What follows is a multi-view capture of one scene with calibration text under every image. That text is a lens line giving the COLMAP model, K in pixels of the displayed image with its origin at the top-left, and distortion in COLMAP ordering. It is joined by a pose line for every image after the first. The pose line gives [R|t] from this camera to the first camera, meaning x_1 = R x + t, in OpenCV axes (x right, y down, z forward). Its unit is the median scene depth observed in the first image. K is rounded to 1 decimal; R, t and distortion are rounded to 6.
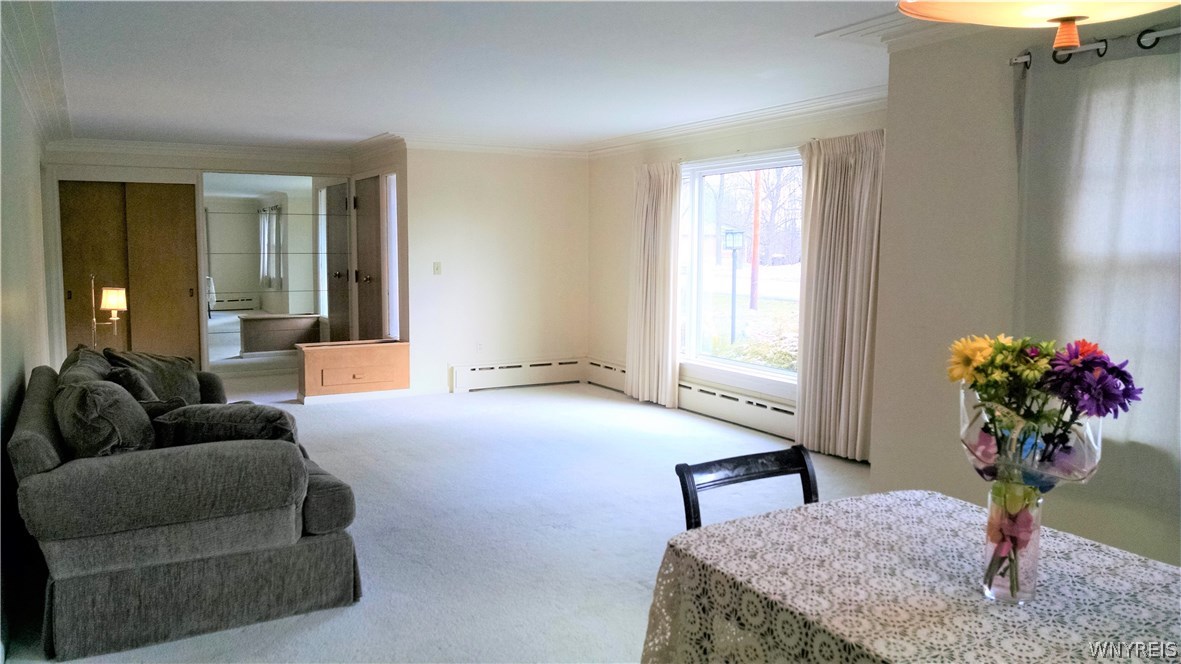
lens RADIAL K [[898.4, 0, 590.5], [0, 898.4, 332.0], [0, 0, 1]] dist [0.006026, 0.000193]
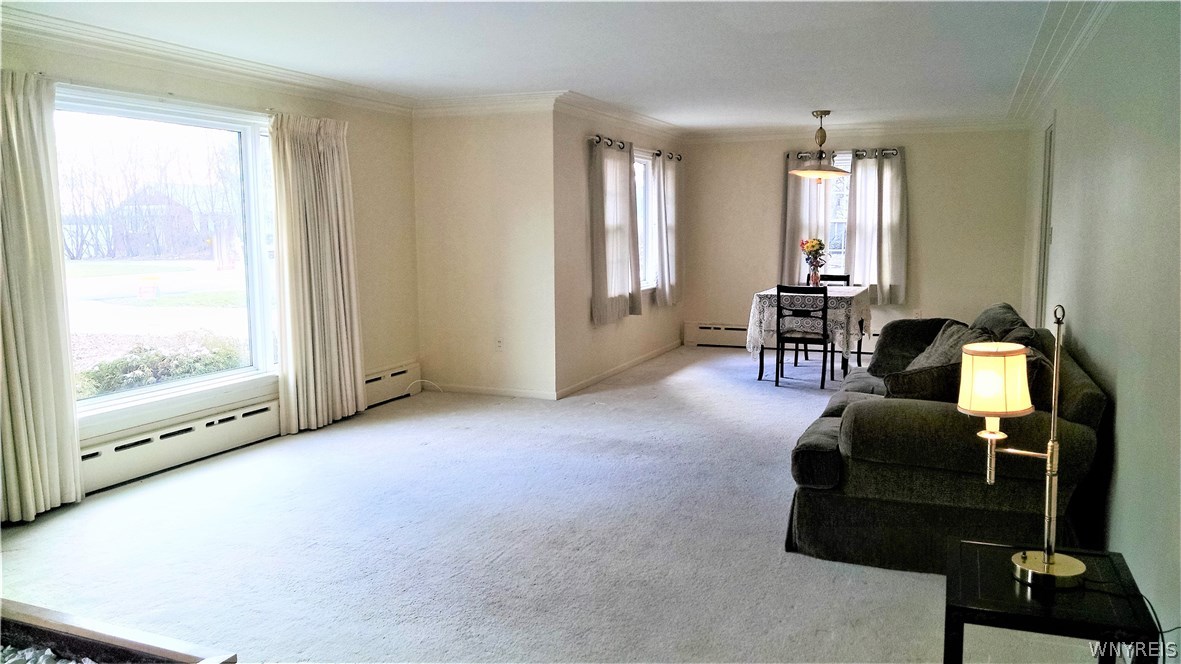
lens RADIAL K [[898.4, 0, 590.5], [0, 898.4, 332.0], [0, 0, 1]] dist [0.006026, 0.000193]
pose [[-0.621013, -0.087866, 0.778860, -0.638800], [0.083948, 0.980524, 0.177551, -0.112968], [-0.779292, 0.175646, -0.601542, 1.202279]]
